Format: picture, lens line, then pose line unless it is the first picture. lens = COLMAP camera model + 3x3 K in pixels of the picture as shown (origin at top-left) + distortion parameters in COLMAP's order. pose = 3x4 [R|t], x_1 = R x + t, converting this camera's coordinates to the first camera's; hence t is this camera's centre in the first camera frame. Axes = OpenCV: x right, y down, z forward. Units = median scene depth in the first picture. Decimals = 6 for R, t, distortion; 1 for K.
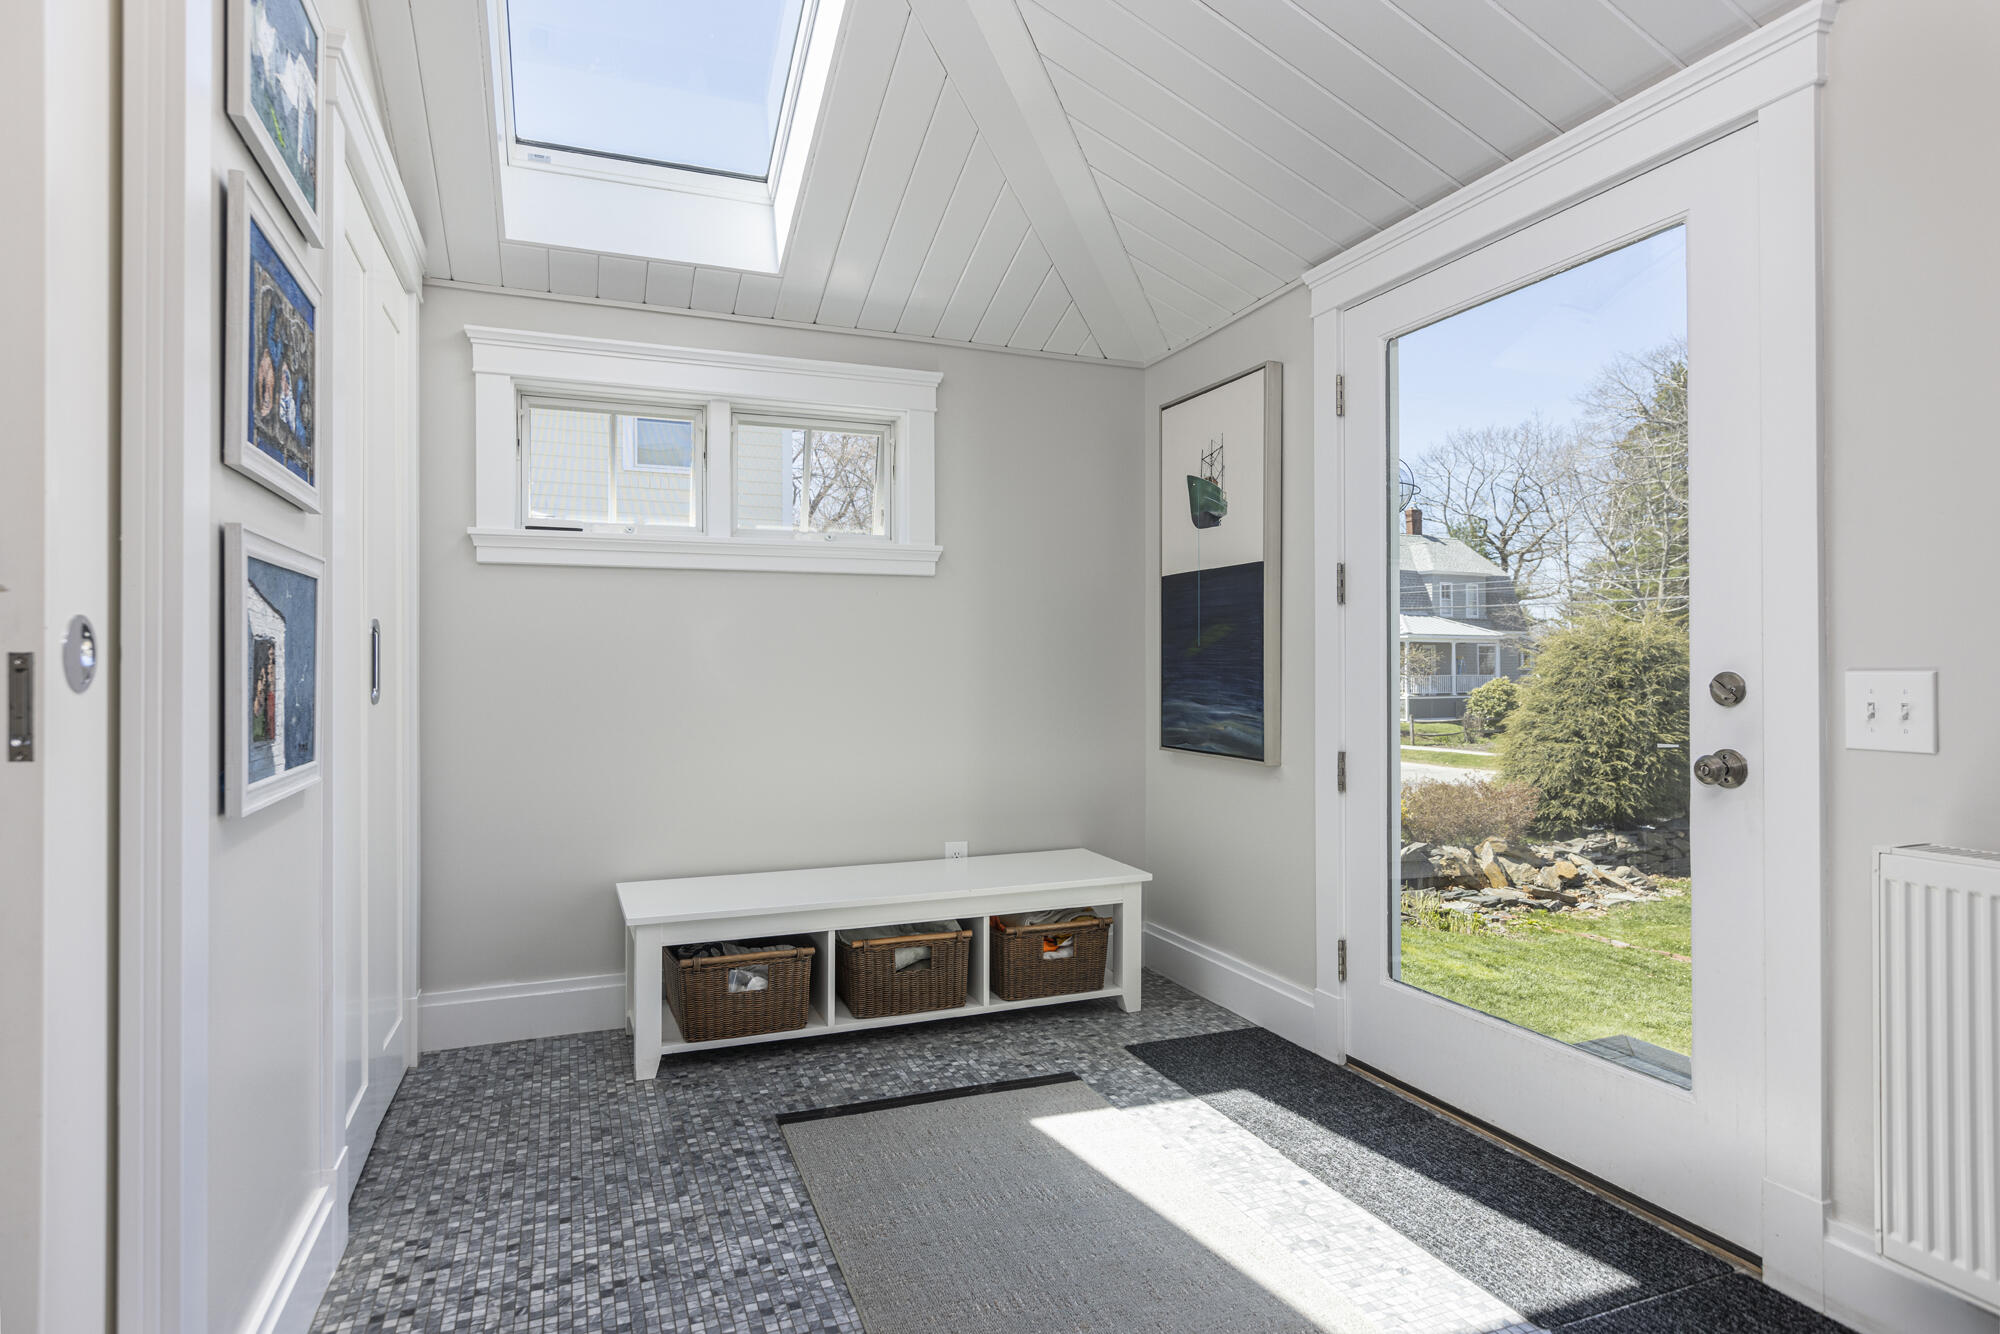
lens RADIAL K [[1136.0, 0, 1008.7], [0, 1136.0, 661.7], [0, 0, 1]] dist [0.007320, -0.002077]
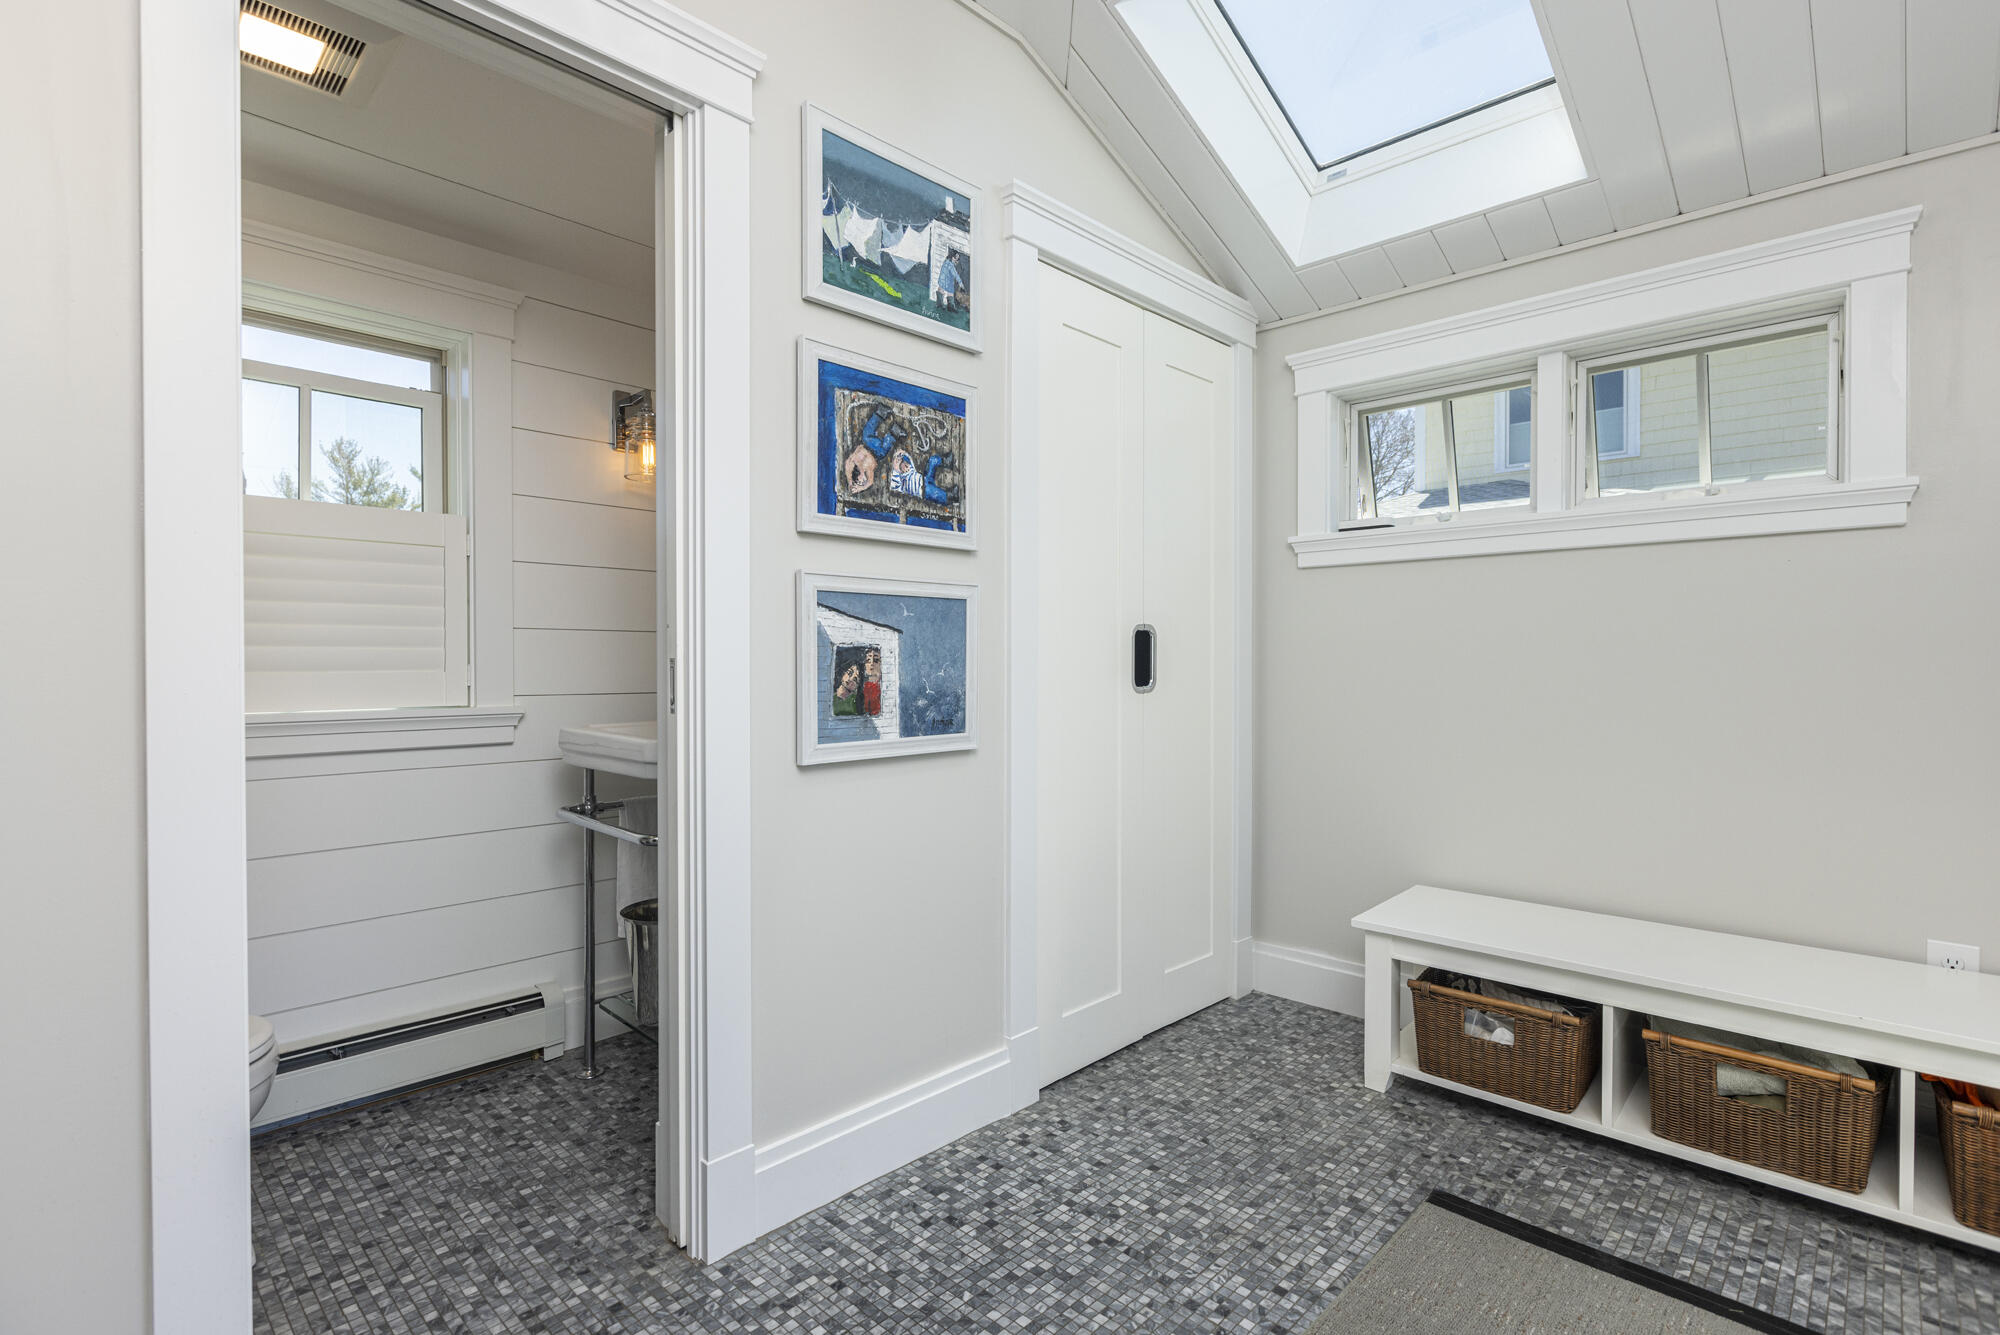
lens RADIAL K [[975.0, 0, 1005.5], [0, 975.0, 670.4], [0, 0, 1]] dist [-0.003902, -0.000324]
pose [[0.373171, 0.013838, -0.927659, 0.341439], [0.004791, 0.999847, 0.016842, -0.004951], [0.927750, -0.010729, 0.373047, 0.422190]]
